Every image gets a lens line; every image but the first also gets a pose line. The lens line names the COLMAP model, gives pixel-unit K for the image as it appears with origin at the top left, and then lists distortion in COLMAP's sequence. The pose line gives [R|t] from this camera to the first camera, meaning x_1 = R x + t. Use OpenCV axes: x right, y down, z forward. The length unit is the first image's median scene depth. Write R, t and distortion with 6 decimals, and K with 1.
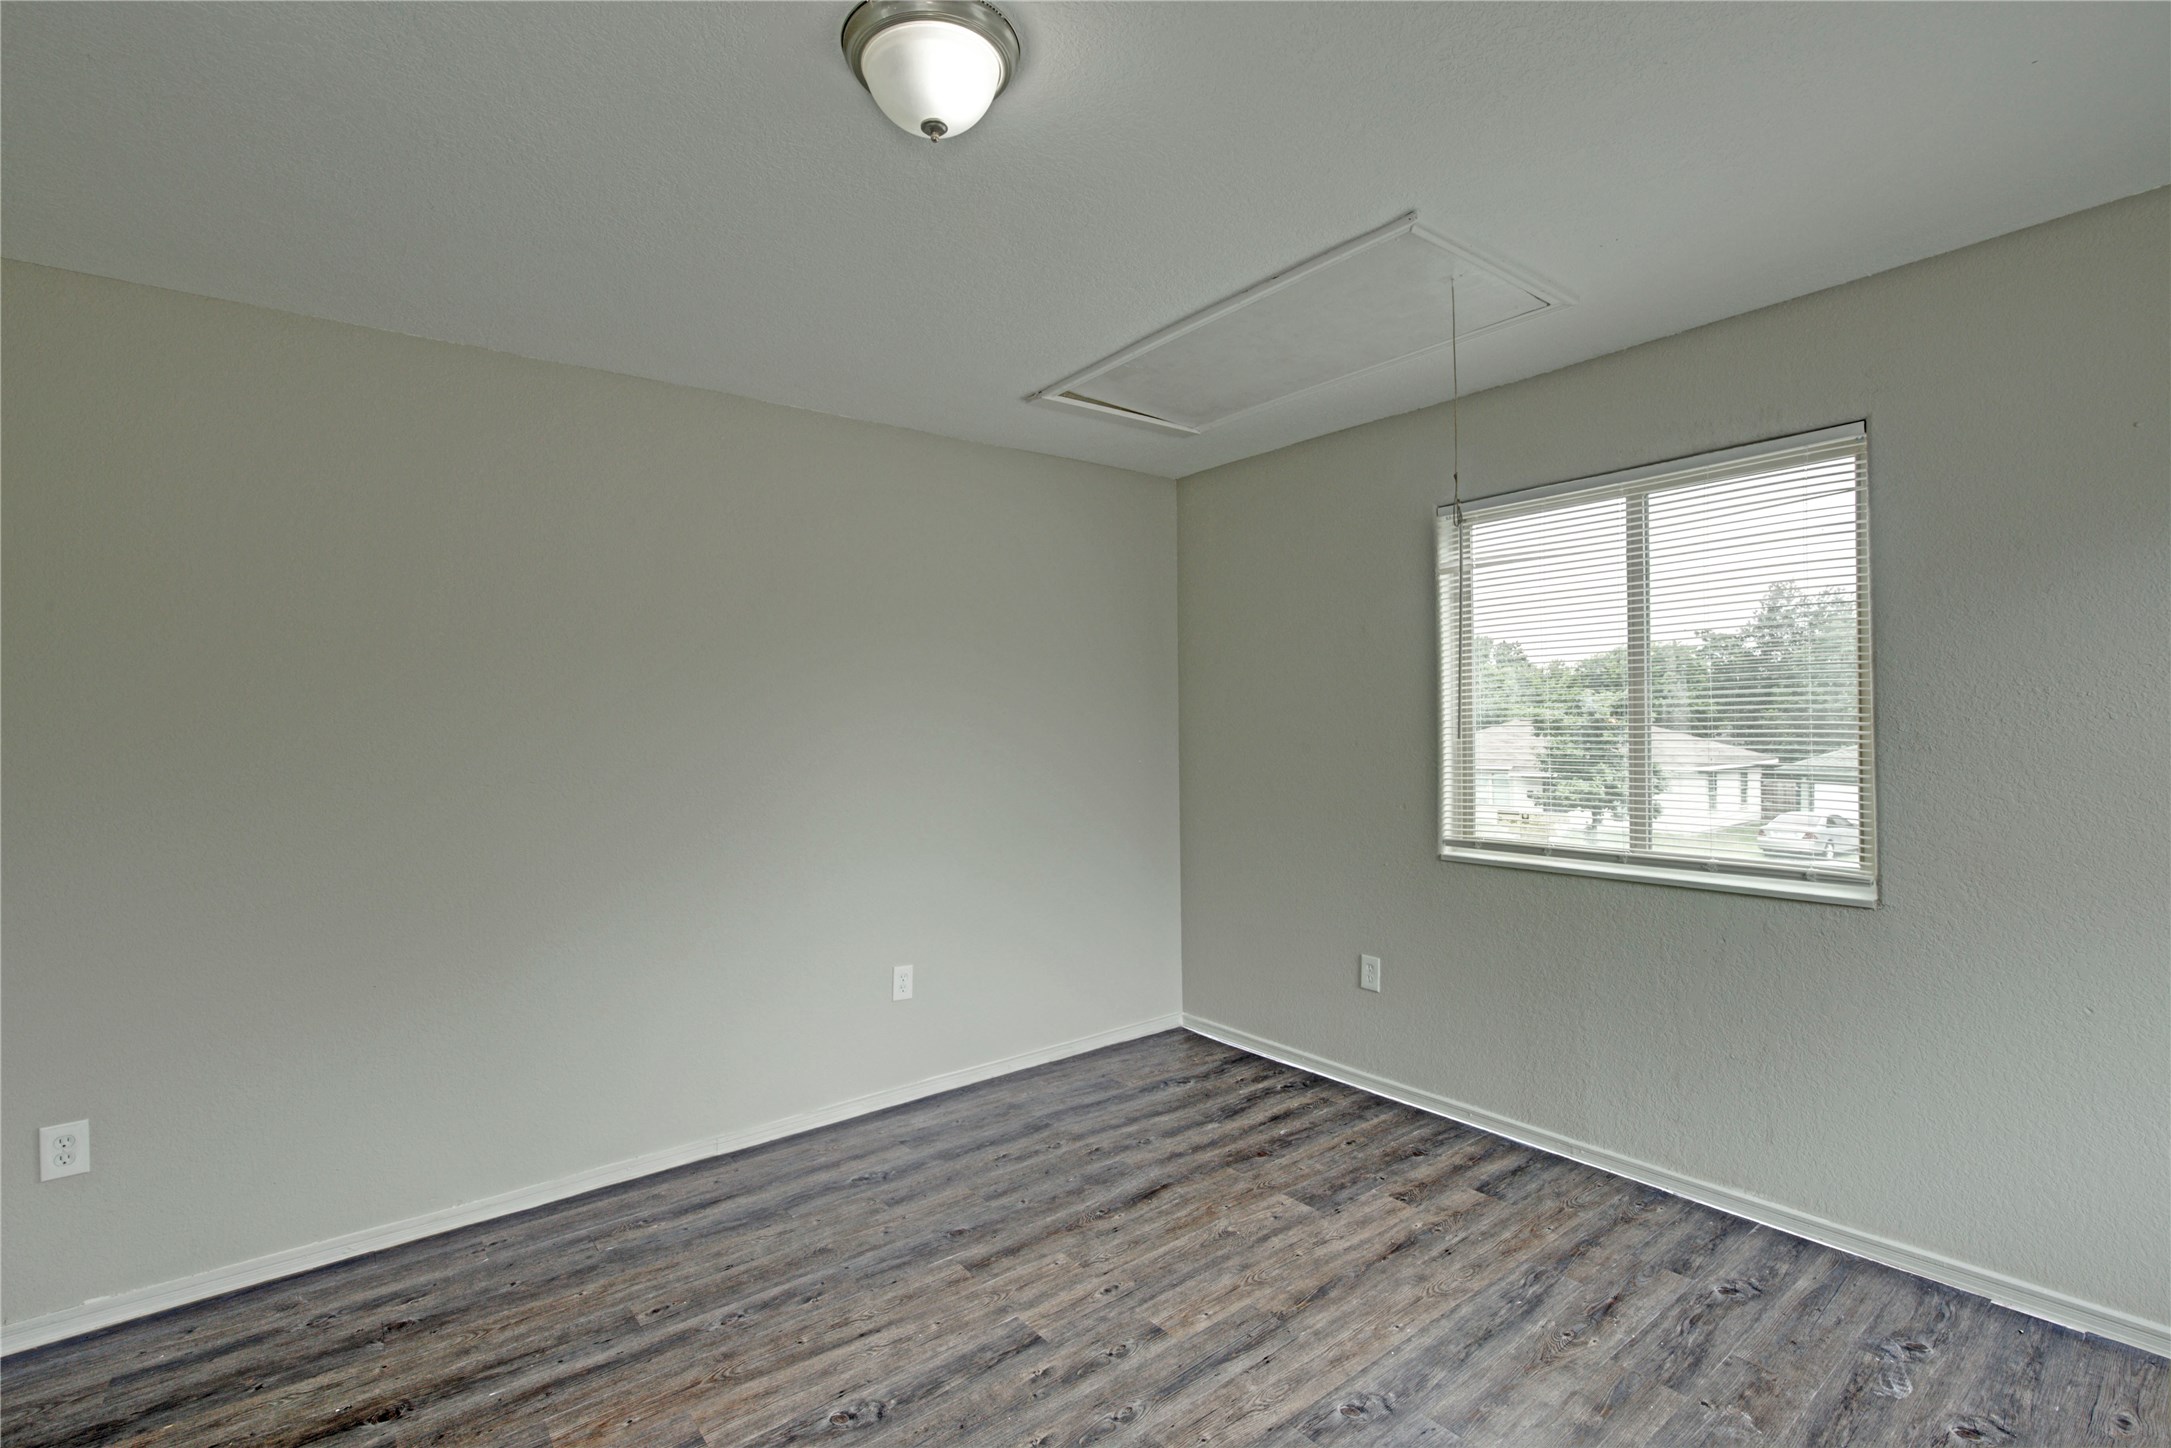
lens RADIAL K [[981.3, 0, 1085.9], [0, 981.3, 730.0], [0, 0, 1]] dist [-0.006903, 0.004135]
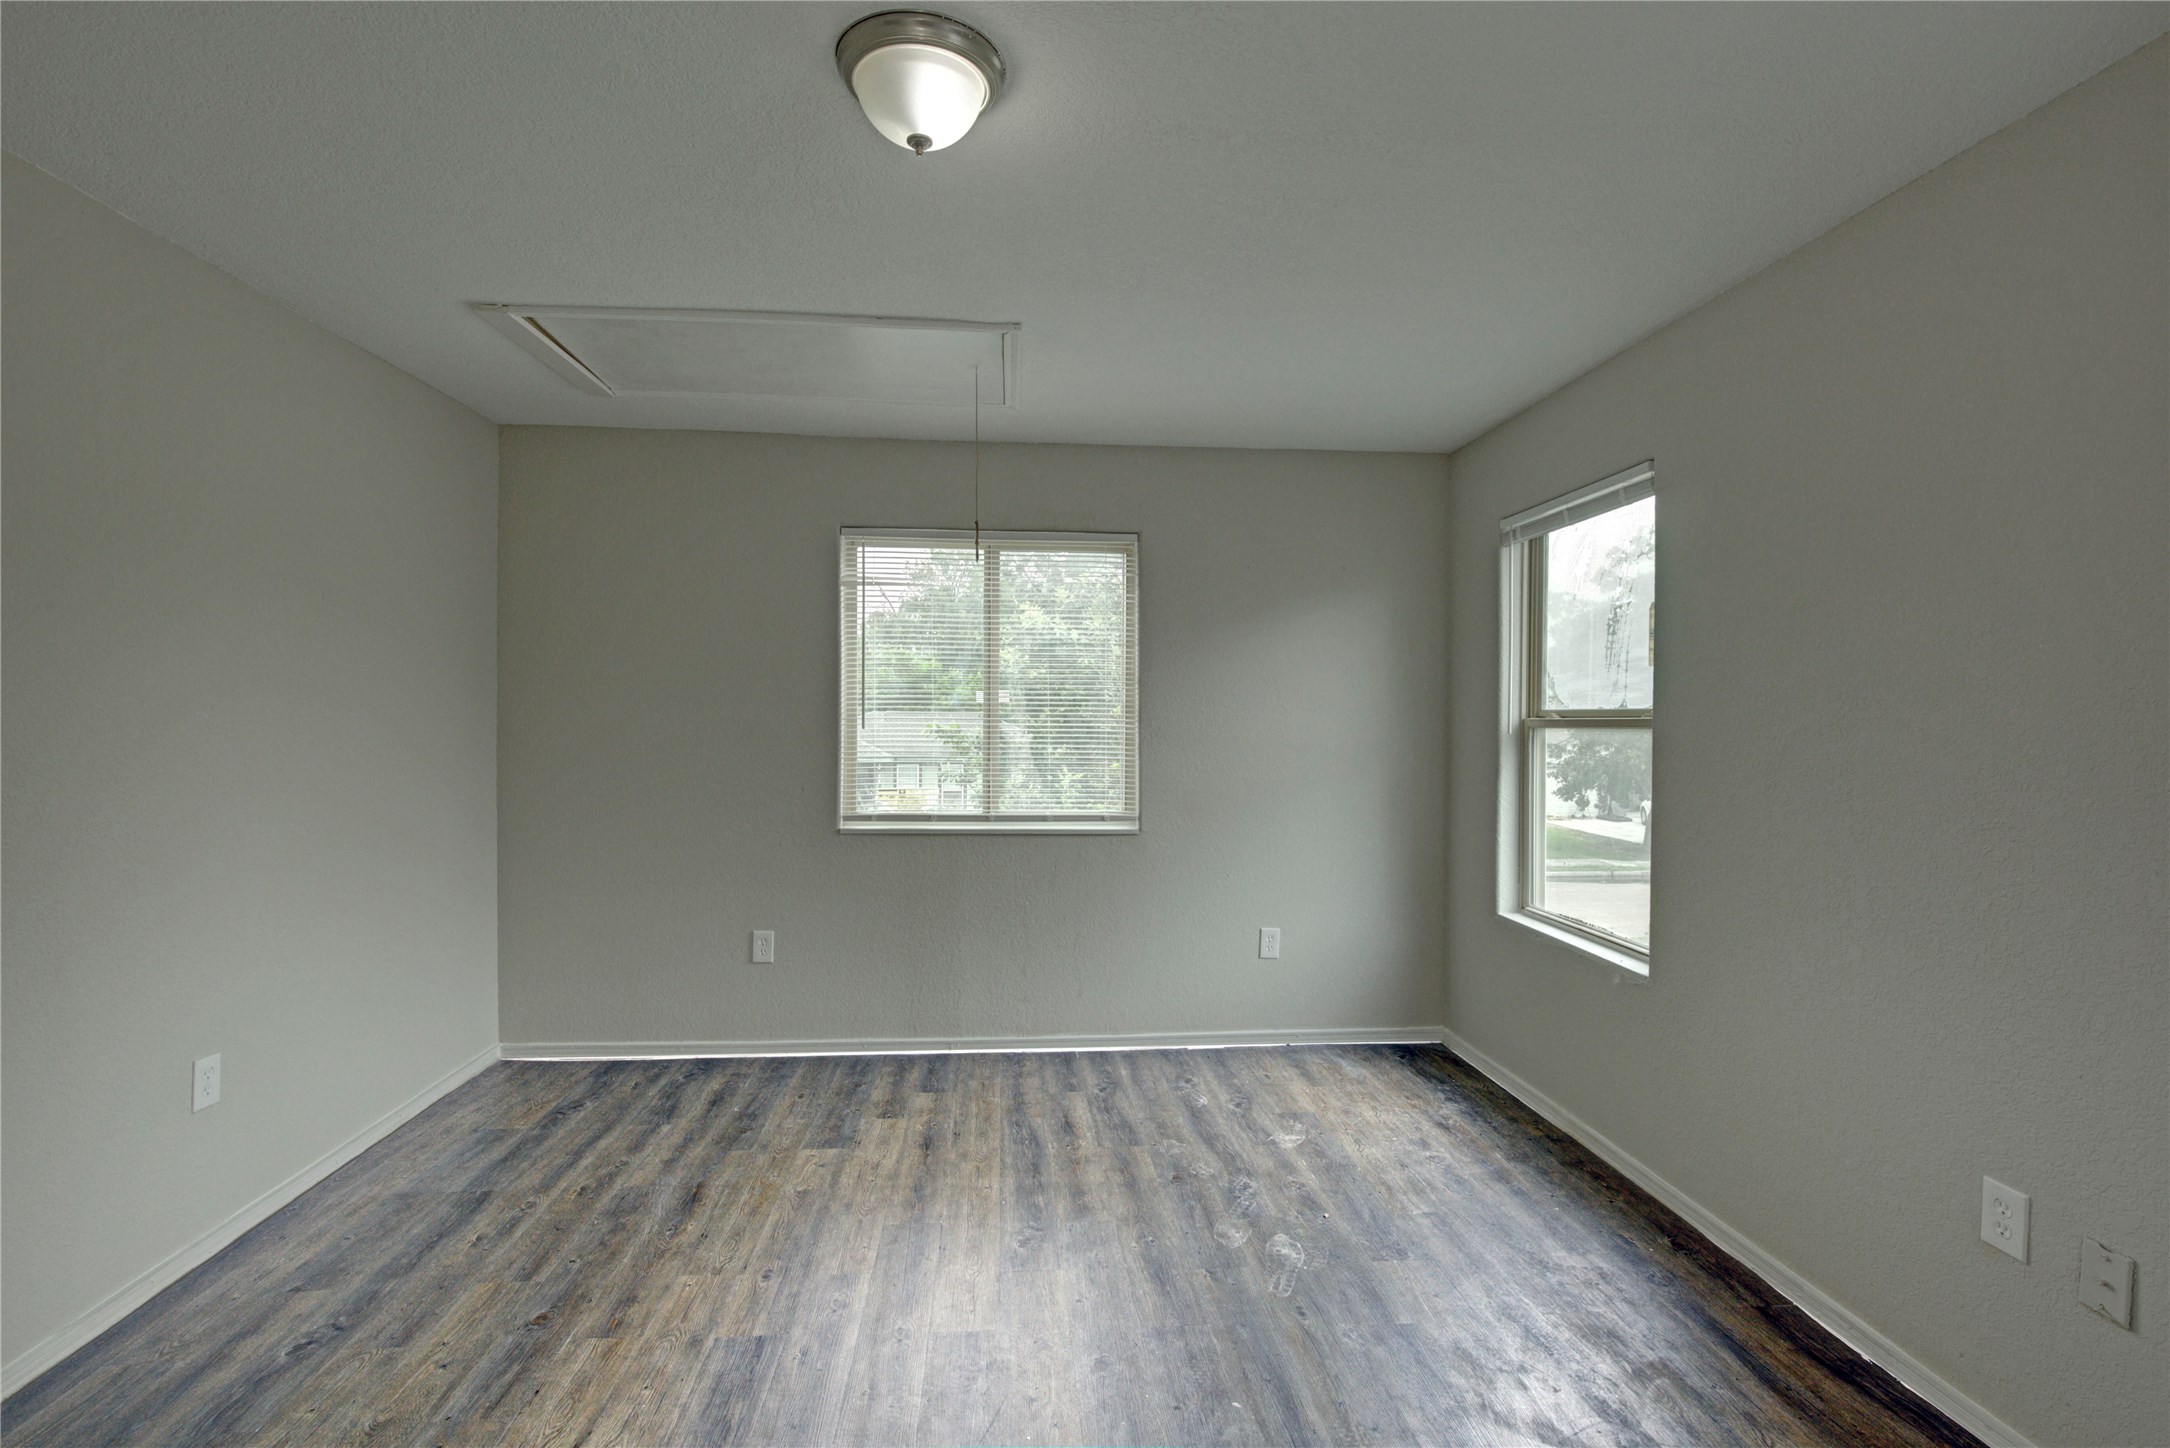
lens RADIAL K [[980.9, 0, 1088.5], [0, 980.9, 726.0], [0, 0, 1]] dist [-0.006903, 0.004135]
pose [[0.548056, 0.009295, 0.836390, -0.493077], [-0.012657, 0.999916, -0.002819, 0.005792], [-0.836346, -0.009041, 0.548128, 0.138710]]
